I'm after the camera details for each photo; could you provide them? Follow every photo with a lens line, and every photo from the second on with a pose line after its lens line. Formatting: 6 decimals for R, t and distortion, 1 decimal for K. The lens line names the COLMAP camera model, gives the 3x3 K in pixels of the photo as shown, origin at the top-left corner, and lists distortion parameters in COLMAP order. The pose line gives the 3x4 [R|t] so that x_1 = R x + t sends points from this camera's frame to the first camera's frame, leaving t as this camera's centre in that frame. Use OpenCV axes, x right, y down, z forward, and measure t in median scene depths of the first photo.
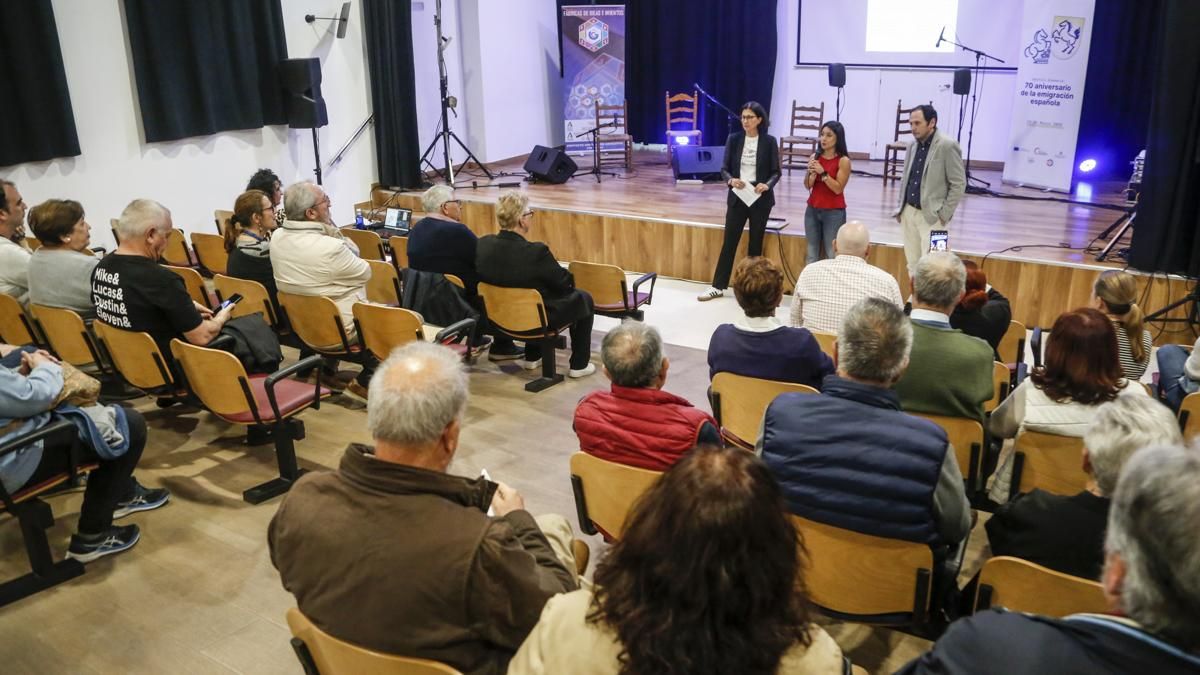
lens RADIAL K [[1053.8, 0, 600.0], [0, 1053.8, 337.5], [0, 0, 1]] dist [-0.013818, 0.002844]
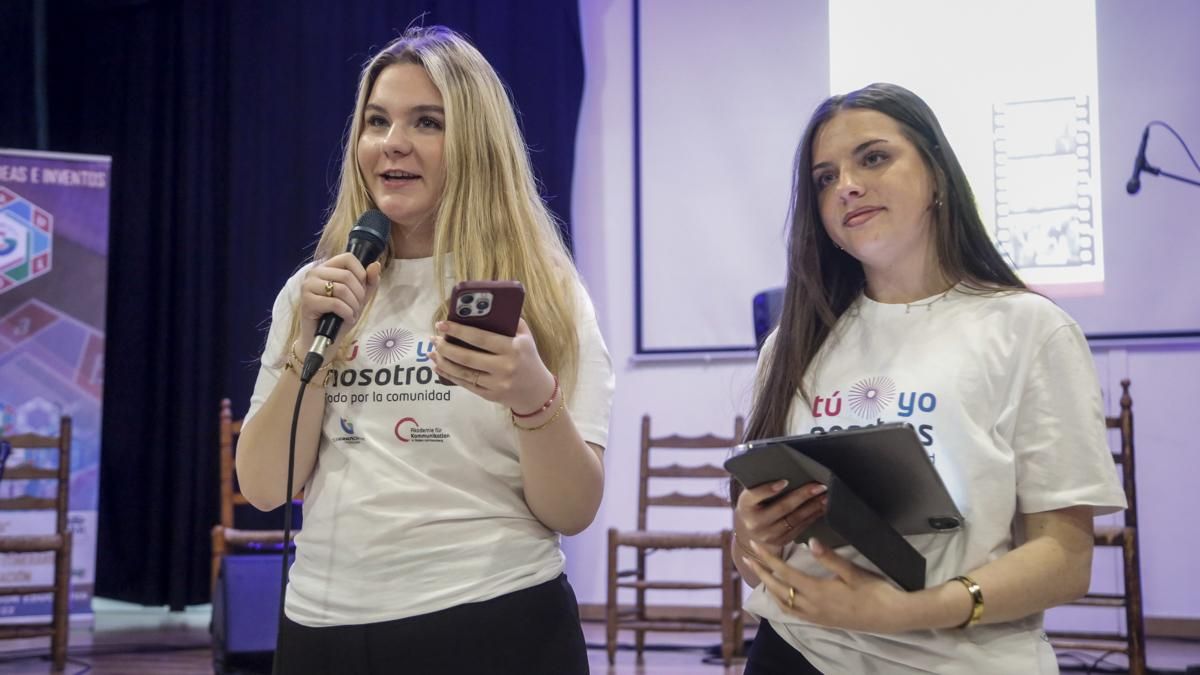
lens RADIAL K [[1370.1, 0, 600.0], [0, 1370.1, 337.5], [0, 0, 1]] dist [0.105090, -0.006892]
pose [[0.978690, 0.044173, 0.200537, 0.086891], [0.053162, 0.888789, -0.455223, -0.062712], [-0.198344, 0.456183, 0.867500, 0.616159]]
